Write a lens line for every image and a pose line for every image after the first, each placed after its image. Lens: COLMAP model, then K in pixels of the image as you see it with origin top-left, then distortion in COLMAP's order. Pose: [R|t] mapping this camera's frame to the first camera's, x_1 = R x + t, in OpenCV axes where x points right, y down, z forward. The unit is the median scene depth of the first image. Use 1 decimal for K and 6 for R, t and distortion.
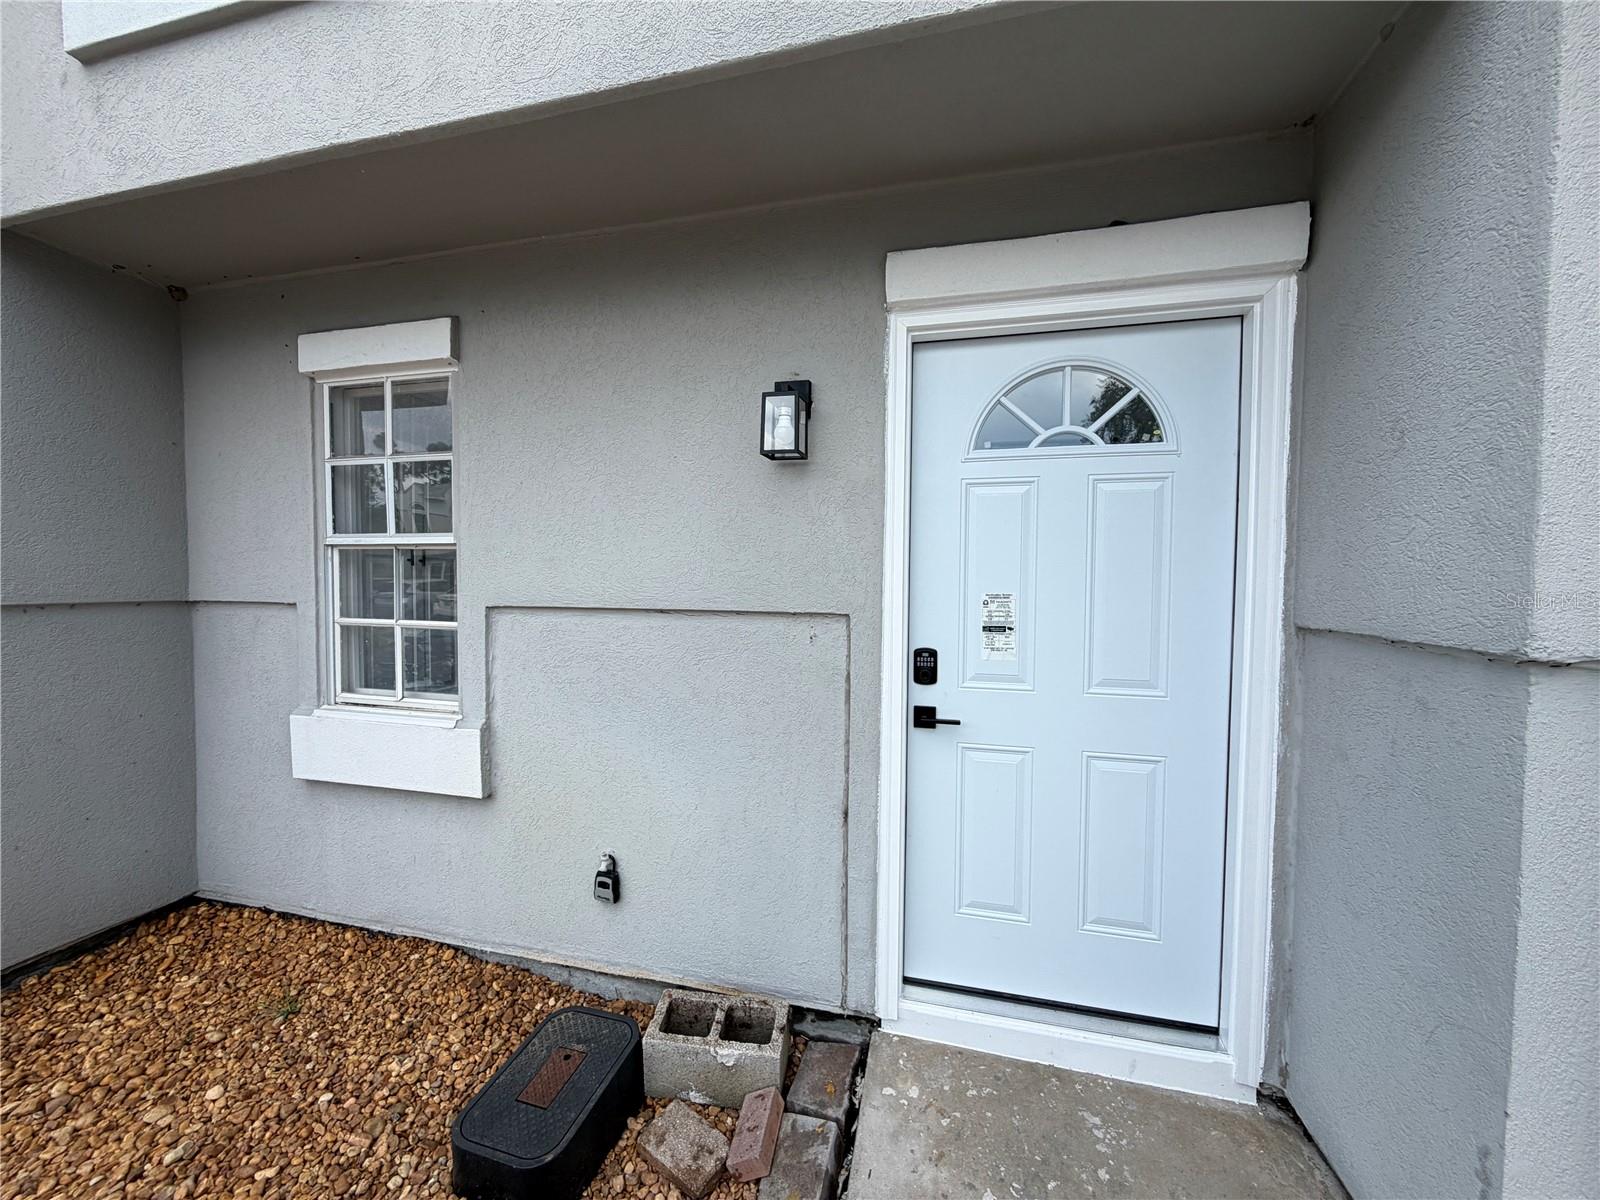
lens RADIAL K [[640.1, 0, 799.5], [0, 640.1, 600.1], [0, 0, 1]] dist [0.001113, -0.000036]
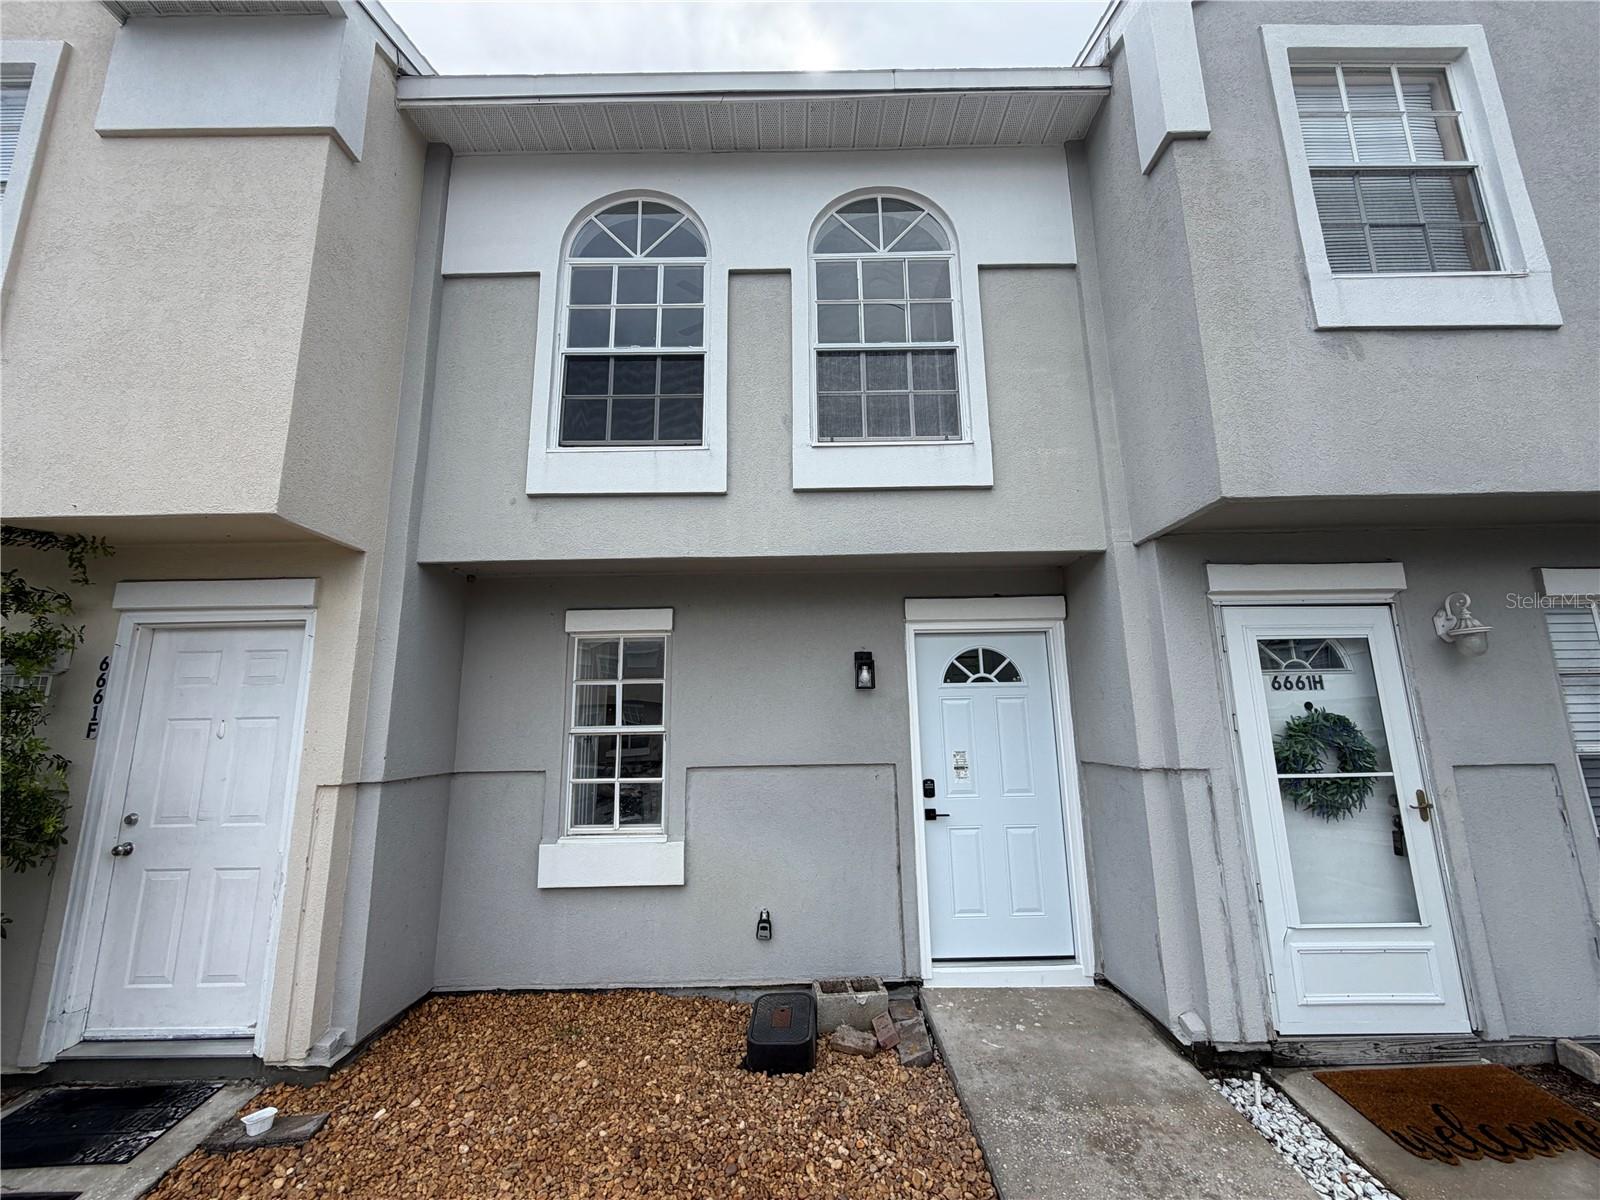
lens RADIAL K [[640.1, 0, 796.3], [0, 640.1, 600.0], [0, 0, 1]] dist [0.001113, -0.000036]
pose [[0.967502, 0.023848, 0.251737, -0.745919], [0.033756, 0.974452, -0.222045, -0.043857], [-0.250601, 0.223327, 0.941979, -0.960756]]
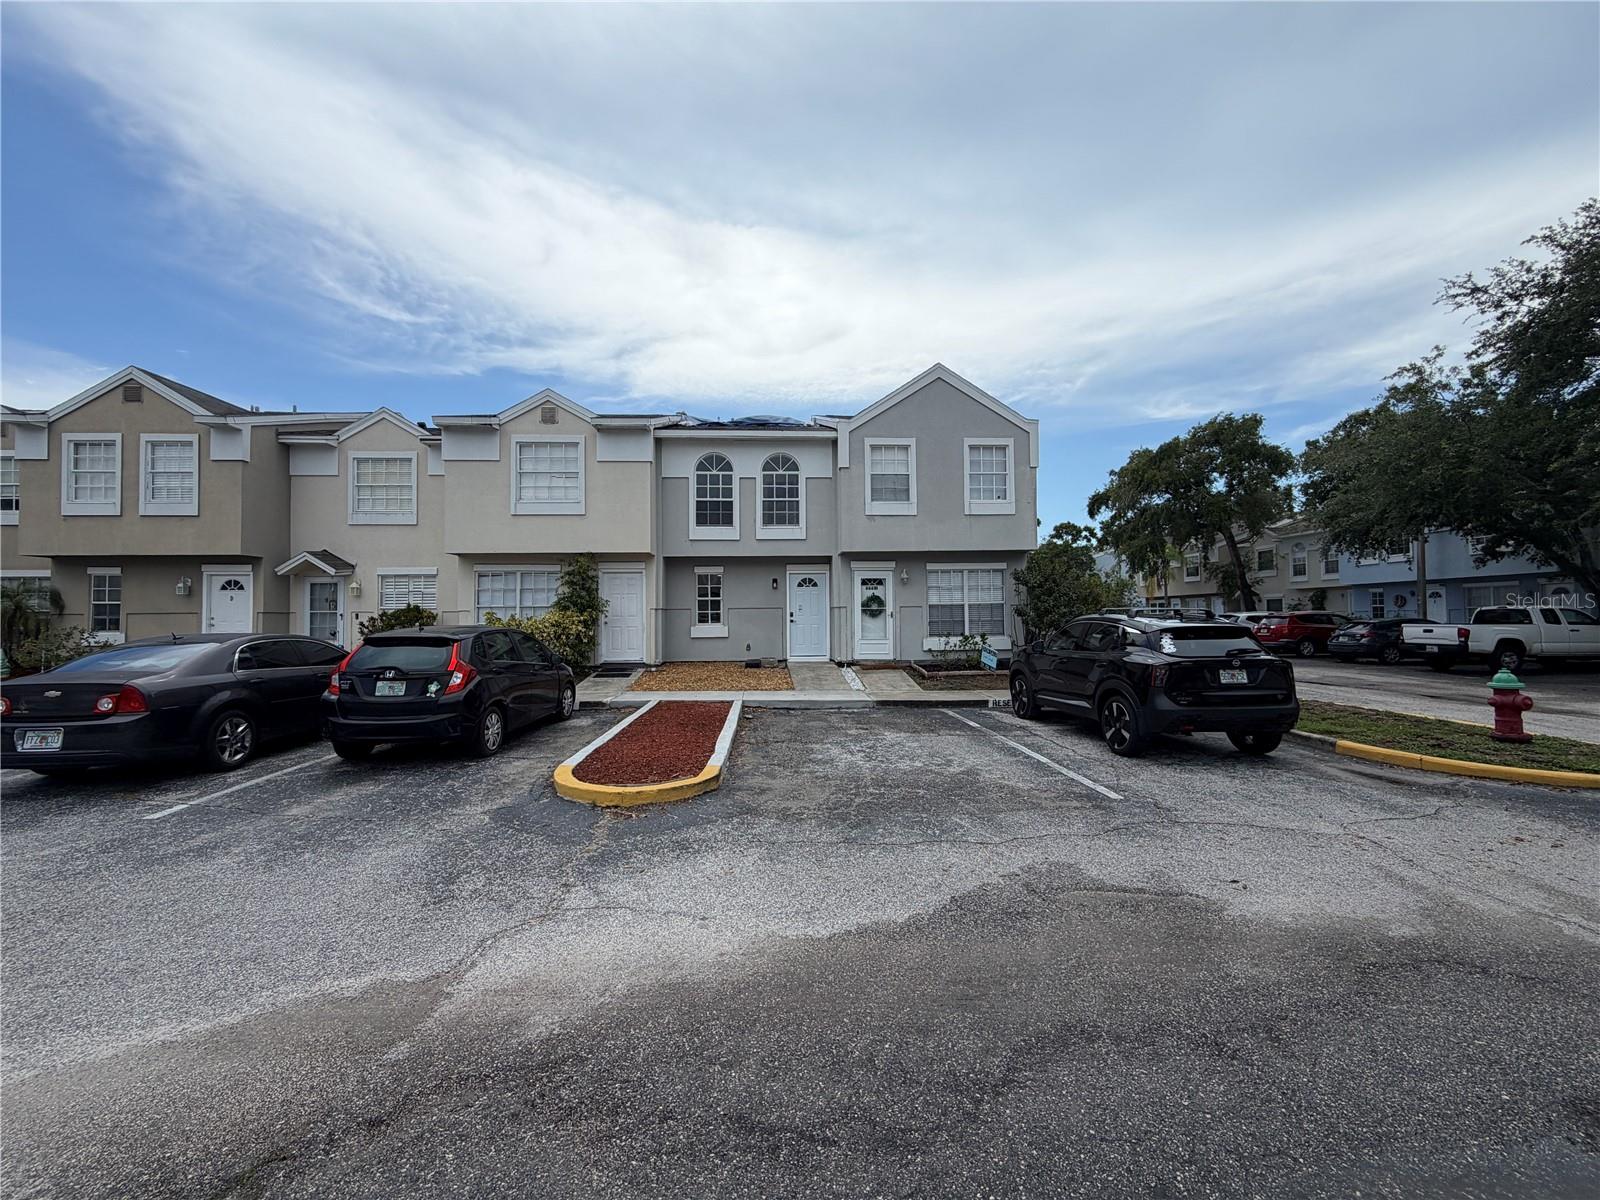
lens RADIAL K [[640.1, 0, 796.5], [0, 640.1, 601.0], [0, 0, 1]] dist [0.001113, -0.000036]
pose [[0.952860, -0.010197, 0.303239, -2.101983], [0.028029, 0.998120, -0.054512, 0.362827], [-0.302113, 0.060441, 0.951354, -6.418088]]
